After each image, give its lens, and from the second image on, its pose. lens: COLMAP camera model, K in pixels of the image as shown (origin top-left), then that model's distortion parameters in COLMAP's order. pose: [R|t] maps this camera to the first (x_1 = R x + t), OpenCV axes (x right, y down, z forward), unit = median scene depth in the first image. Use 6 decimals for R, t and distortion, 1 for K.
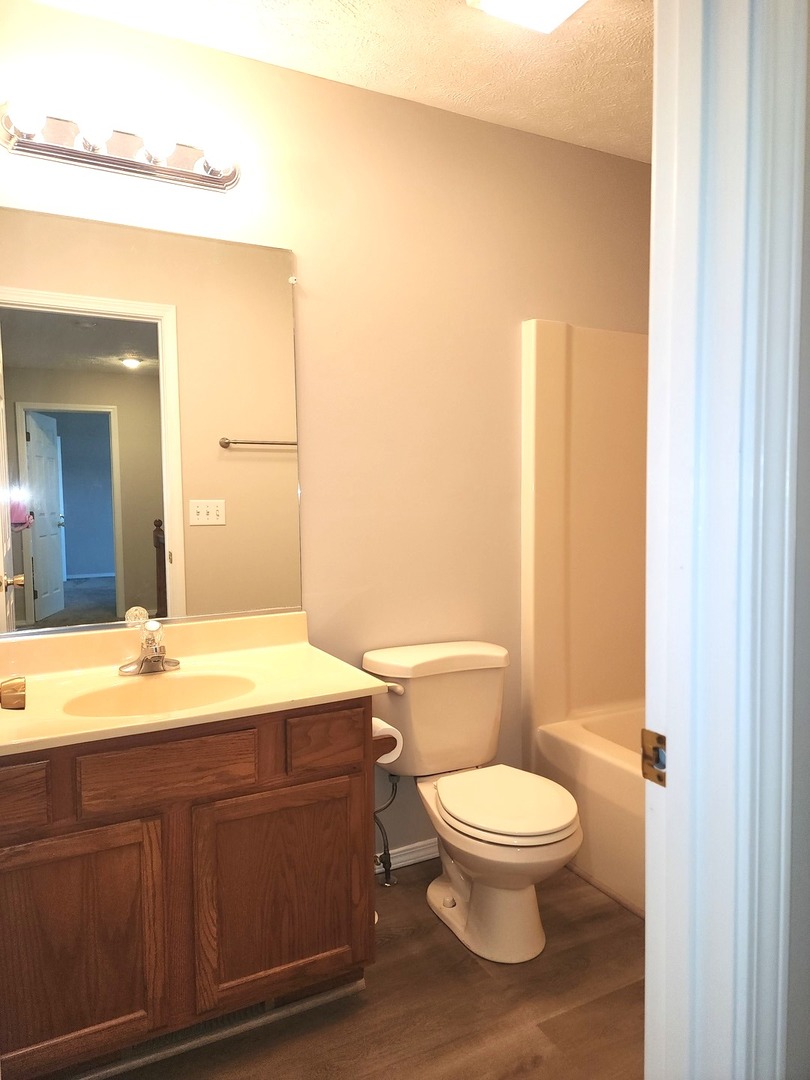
lens RADIAL K [[717.5, 0, 408.0], [0, 717.5, 542.2], [0, 0, 1]] dist [0.064838, -0.045606]
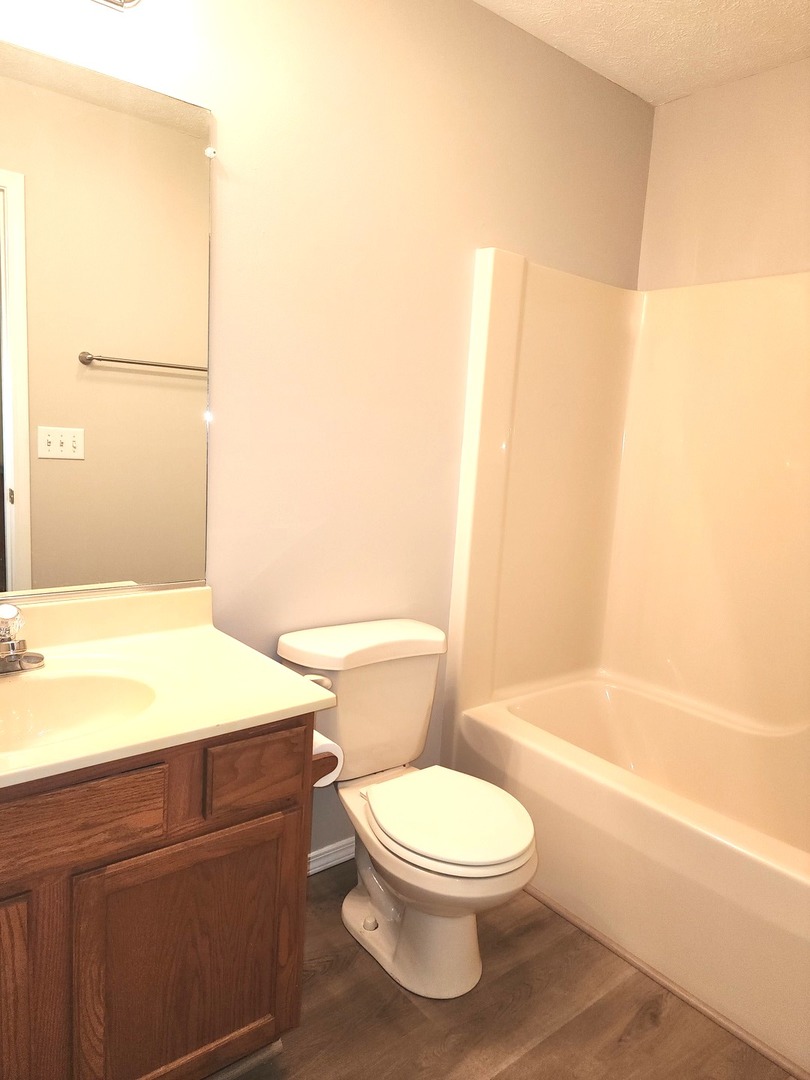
lens RADIAL K [[717.5, 0, 404.9], [0, 717.5, 534.8], [0, 0, 1]] dist [0.064838, -0.045606]
pose [[0.978767, 0.039885, 0.201060, -0.109833], [-0.055656, 0.995748, 0.073405, -0.036957], [-0.197278, -0.083036, 0.976825, 0.207589]]
